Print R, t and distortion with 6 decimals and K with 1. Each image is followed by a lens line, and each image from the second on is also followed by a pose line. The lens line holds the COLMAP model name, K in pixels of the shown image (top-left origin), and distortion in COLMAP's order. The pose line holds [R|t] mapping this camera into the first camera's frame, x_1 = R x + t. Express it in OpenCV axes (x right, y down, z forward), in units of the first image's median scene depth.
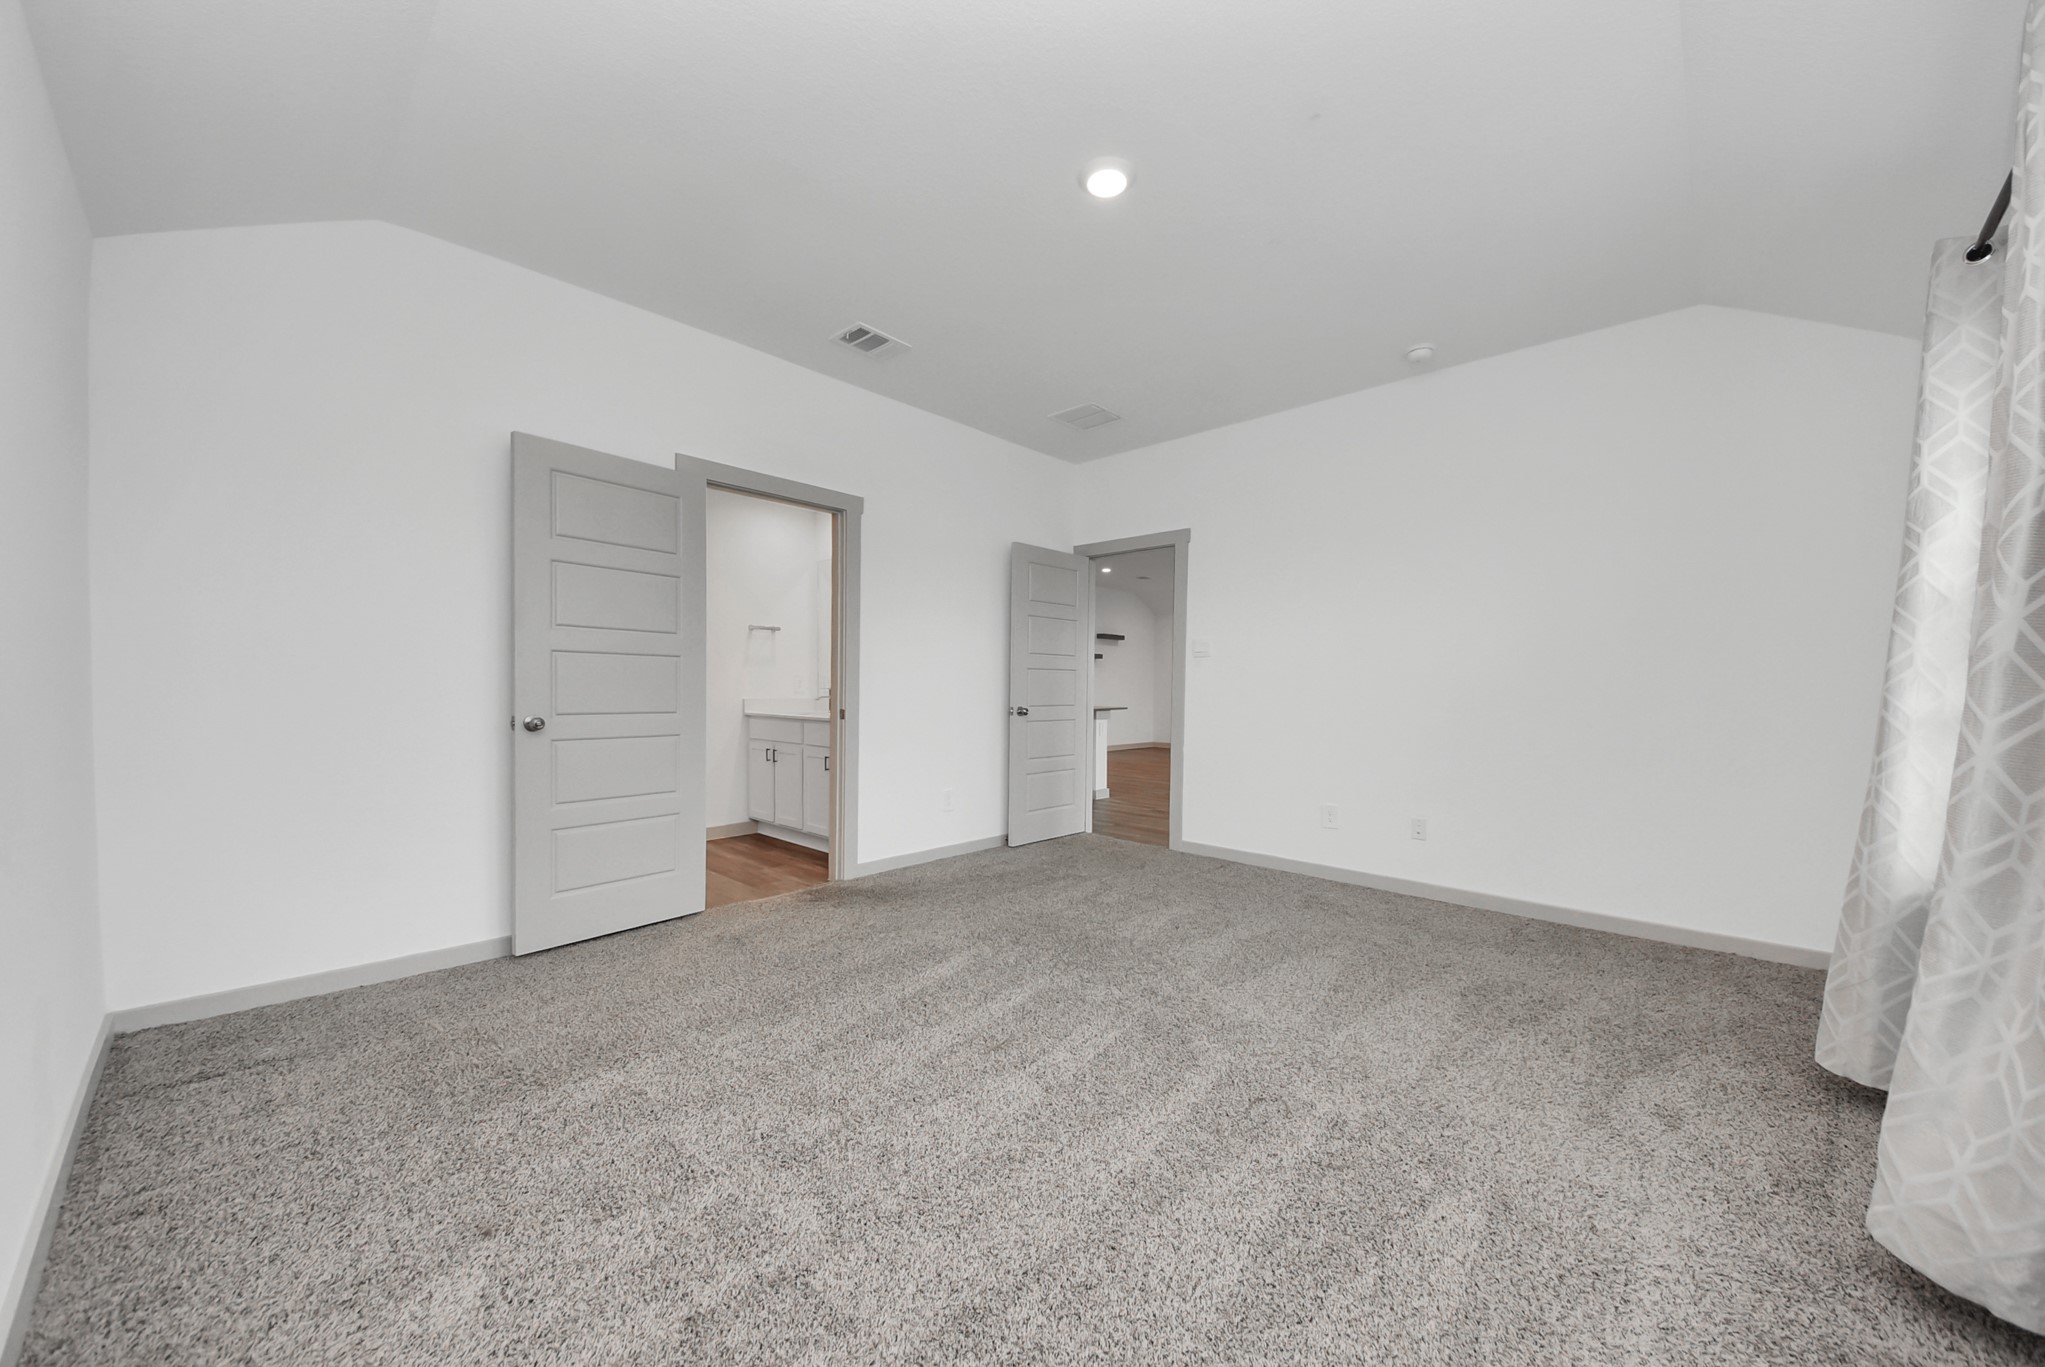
lens RADIAL K [[734.7, 0, 1024.1], [0, 734.7, 693.6], [0, 0, 1]] dist [-0.007540, -0.000157]
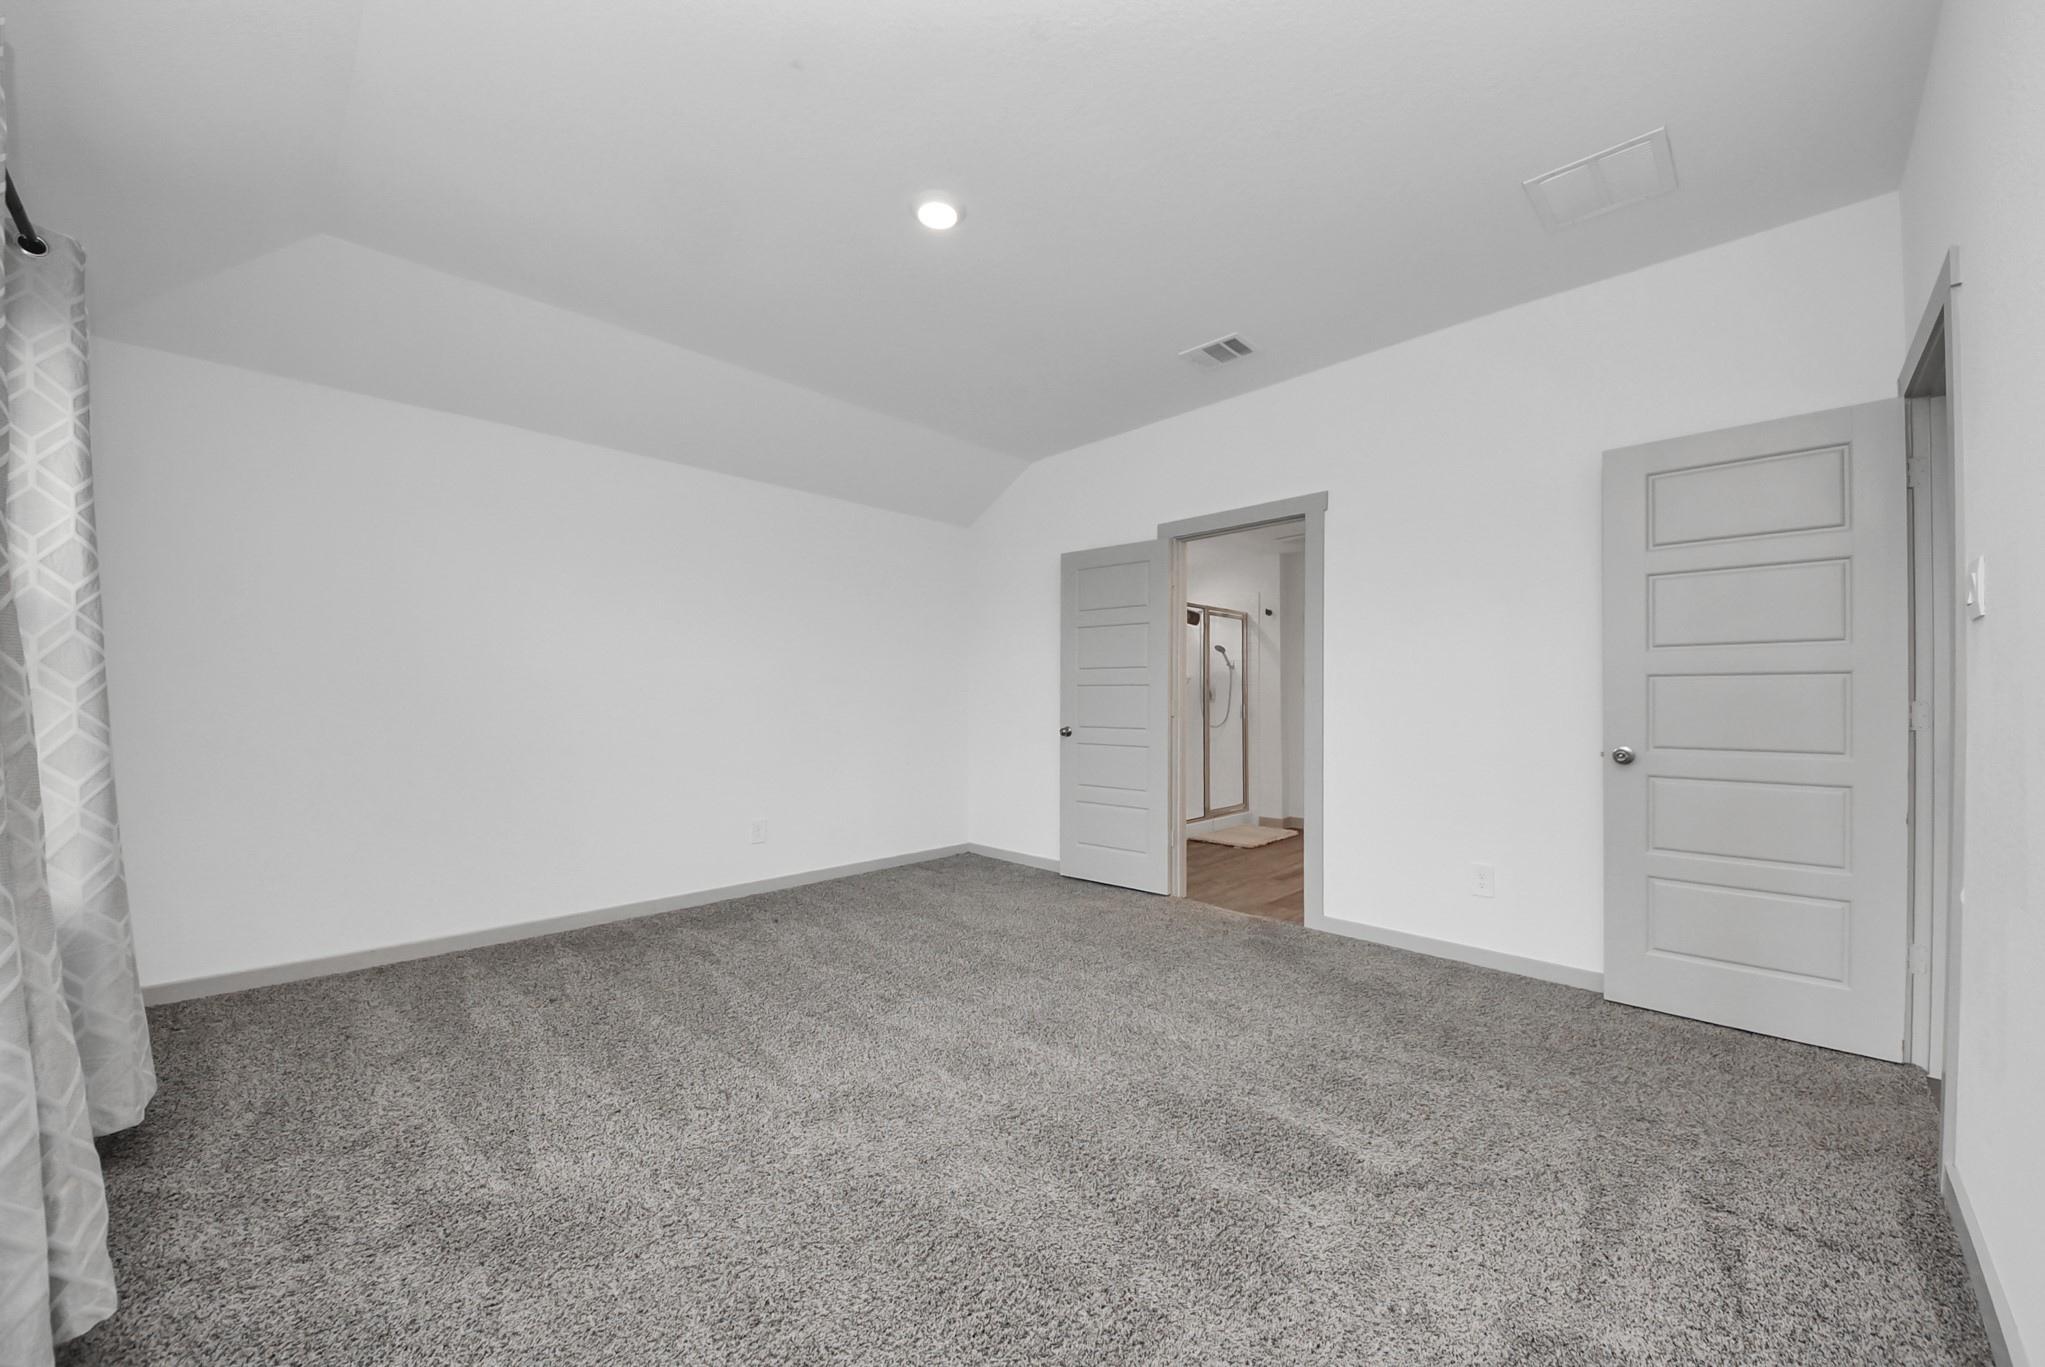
lens RADIAL K [[734.7, 0, 1024.1], [0, 734.7, 693.6], [0, 0, 1]] dist [-0.007540, -0.000157]
pose [[-0.039760, -0.016353, -0.999075, 0.706321], [-0.021325, 0.999652, -0.015514, -0.009995], [0.998982, 0.020688, -0.040095, 0.728560]]
